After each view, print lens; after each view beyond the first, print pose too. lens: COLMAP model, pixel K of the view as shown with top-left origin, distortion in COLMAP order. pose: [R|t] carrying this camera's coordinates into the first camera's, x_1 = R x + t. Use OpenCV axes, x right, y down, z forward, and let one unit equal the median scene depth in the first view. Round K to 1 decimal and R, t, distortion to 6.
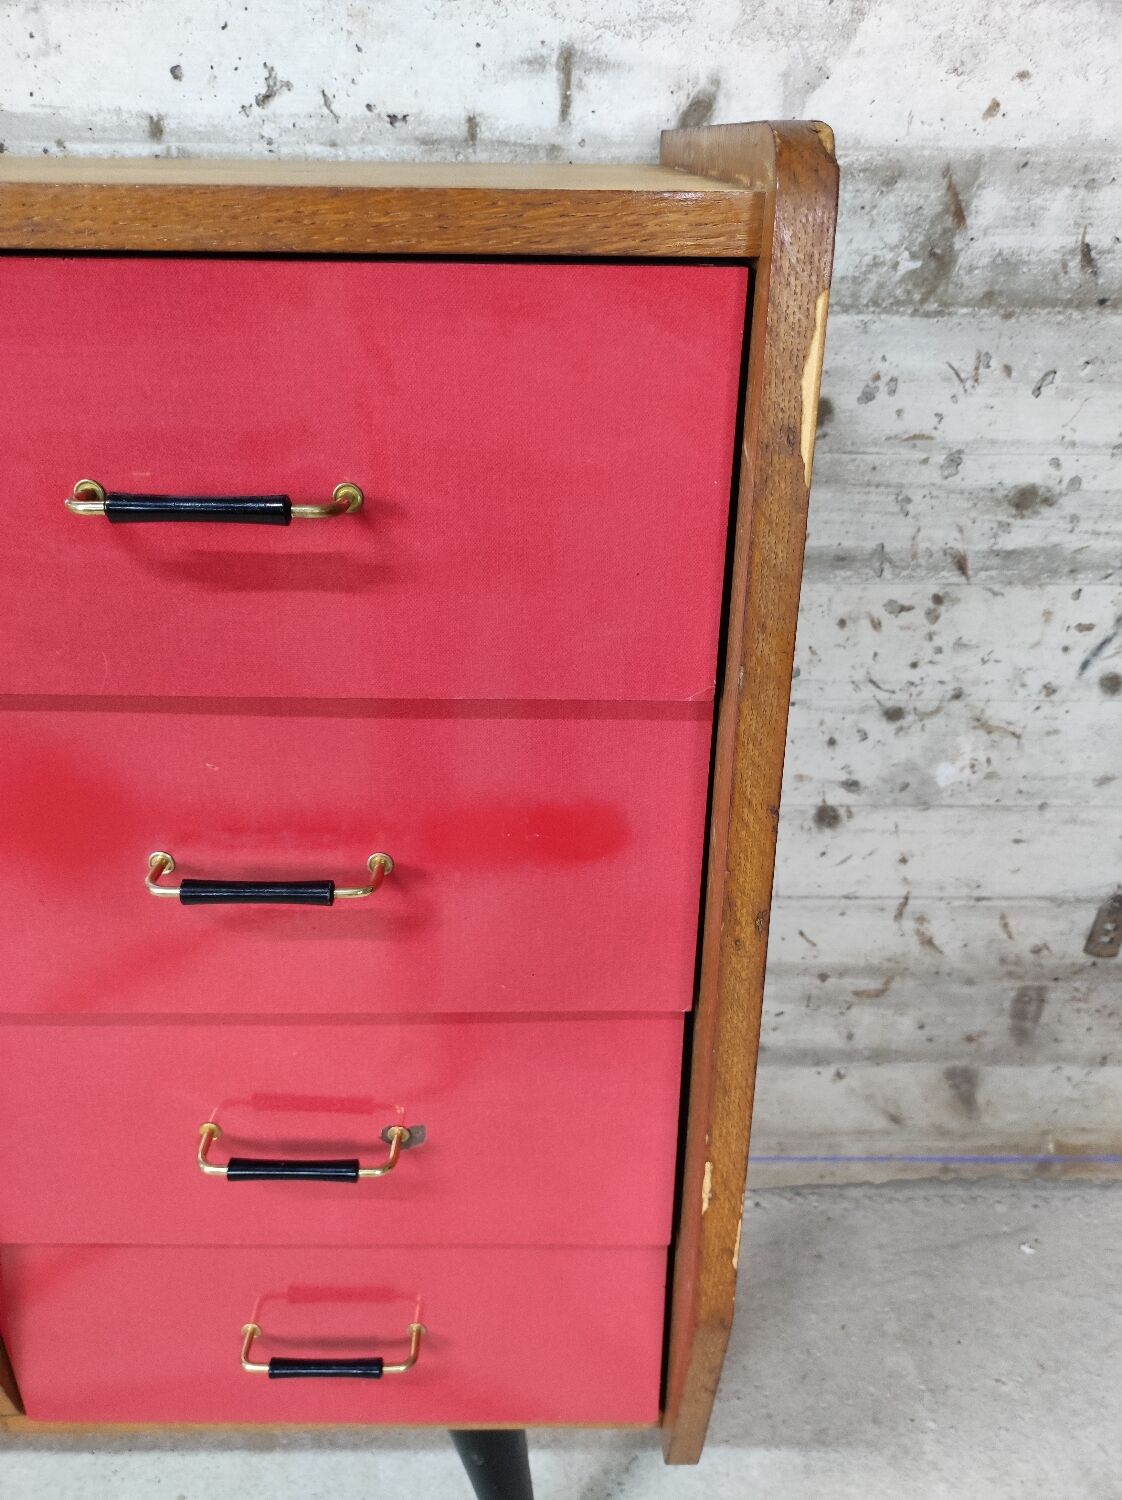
lens RADIAL K [[1100.9, 0, 563.9], [0, 1100.9, 756.4], [0, 0, 1]] dist [0.024356, -0.022236]
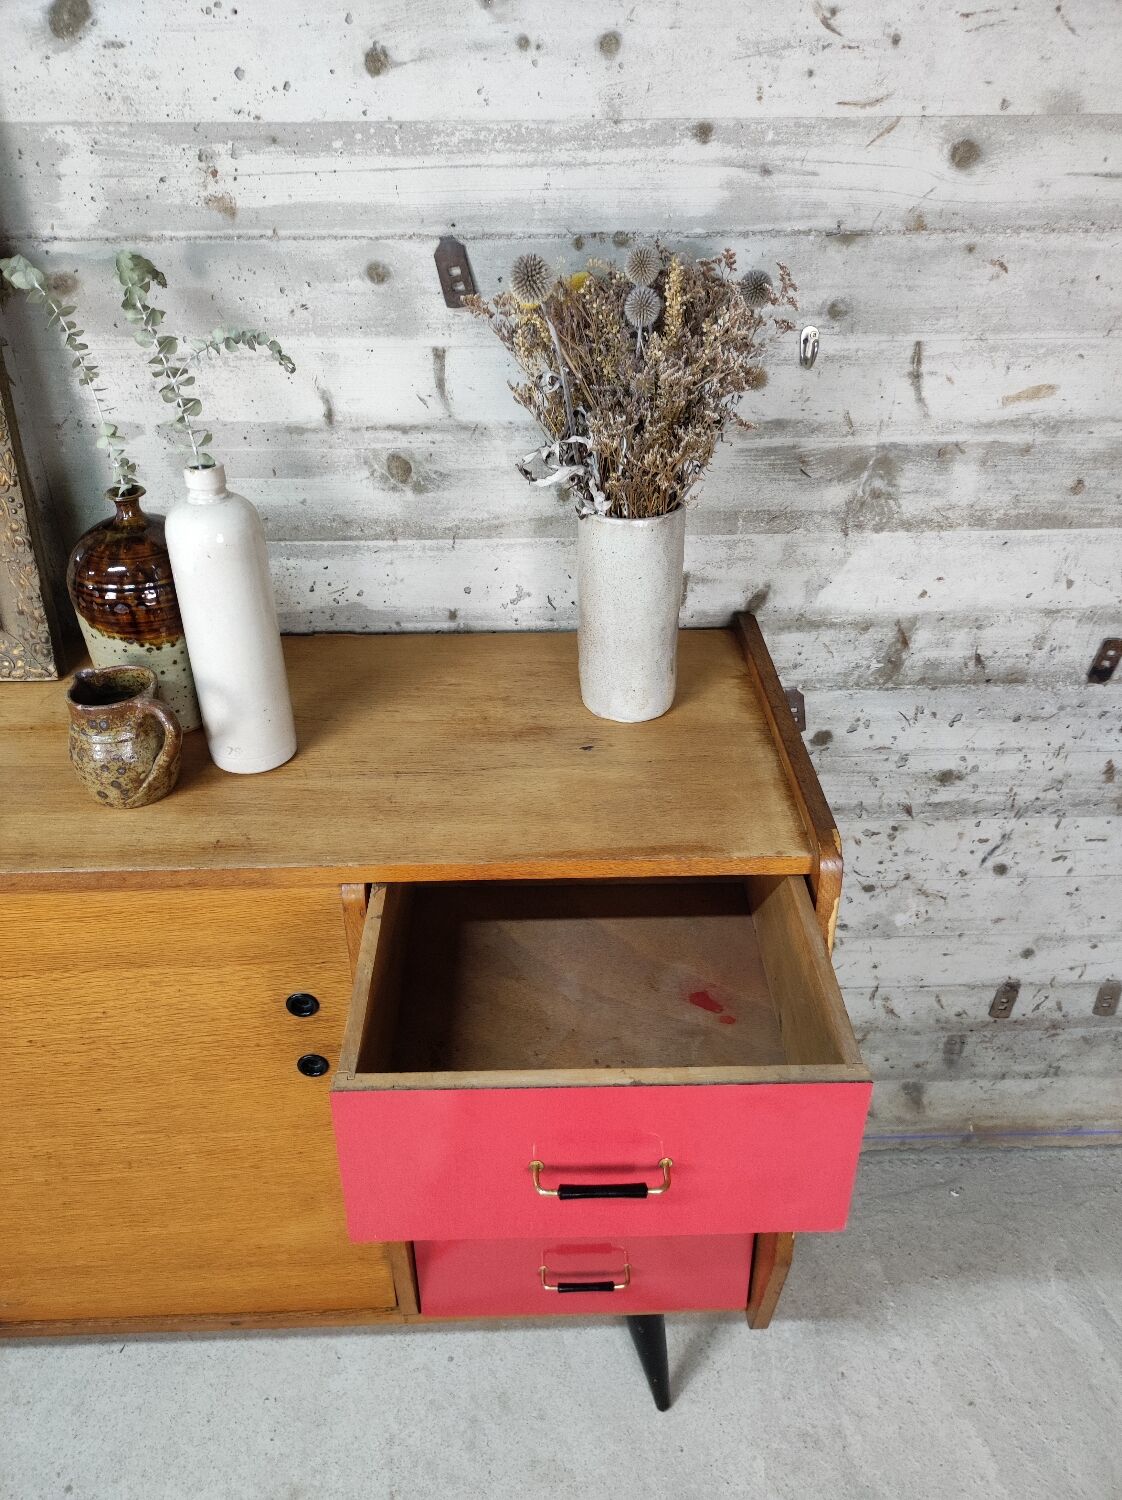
lens RADIAL K [[1100.9, 0, 566.4], [0, 1100.9, 754.4], [0, 0, 1]] dist [0.024356, -0.022236]
pose [[0.999639, -0.021604, 0.015990, -0.172484], [0.020266, 0.996624, 0.079560, -0.378717], [-0.017655, -0.079207, 0.996702, -0.611441]]
